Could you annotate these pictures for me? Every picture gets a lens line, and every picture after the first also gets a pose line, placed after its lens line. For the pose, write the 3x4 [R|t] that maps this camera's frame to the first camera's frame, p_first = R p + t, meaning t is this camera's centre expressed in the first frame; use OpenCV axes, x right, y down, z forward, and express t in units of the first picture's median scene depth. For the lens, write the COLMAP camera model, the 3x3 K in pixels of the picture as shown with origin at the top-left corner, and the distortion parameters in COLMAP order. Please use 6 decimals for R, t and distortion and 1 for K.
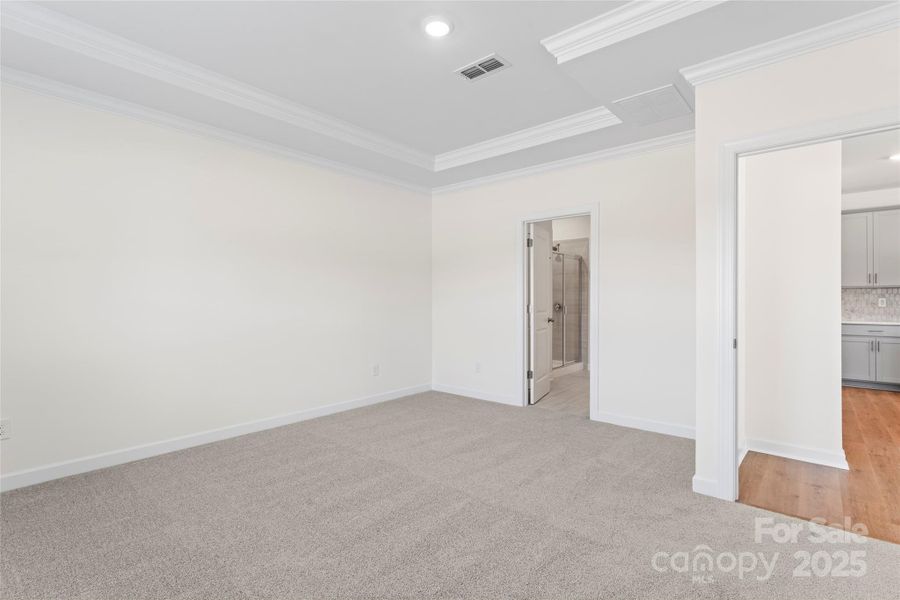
lens RADIAL K [[427.0, 0, 450.0], [0, 427.0, 300.0], [0, 0, 1]] dist [0.000520, 0.000027]
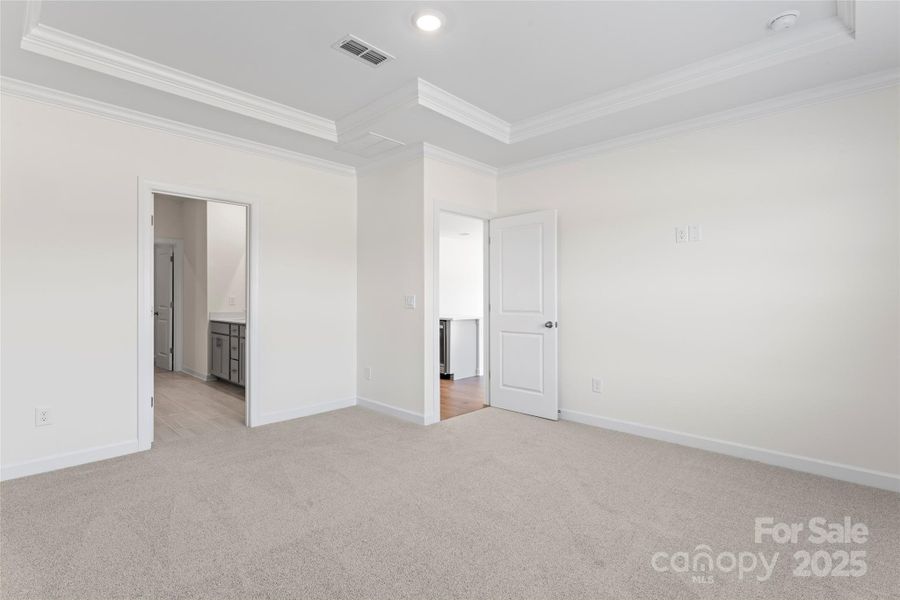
lens RADIAL K [[427.0, 0, 450.0], [0, 427.0, 300.0], [0, 0, 1]] dist [0.000520, 0.000027]
pose [[0.060136, -0.007694, 0.998161, -0.745062], [0.000348, 0.999970, 0.007687, -0.005602], [-0.998190, -0.000115, 0.060137, 0.660971]]
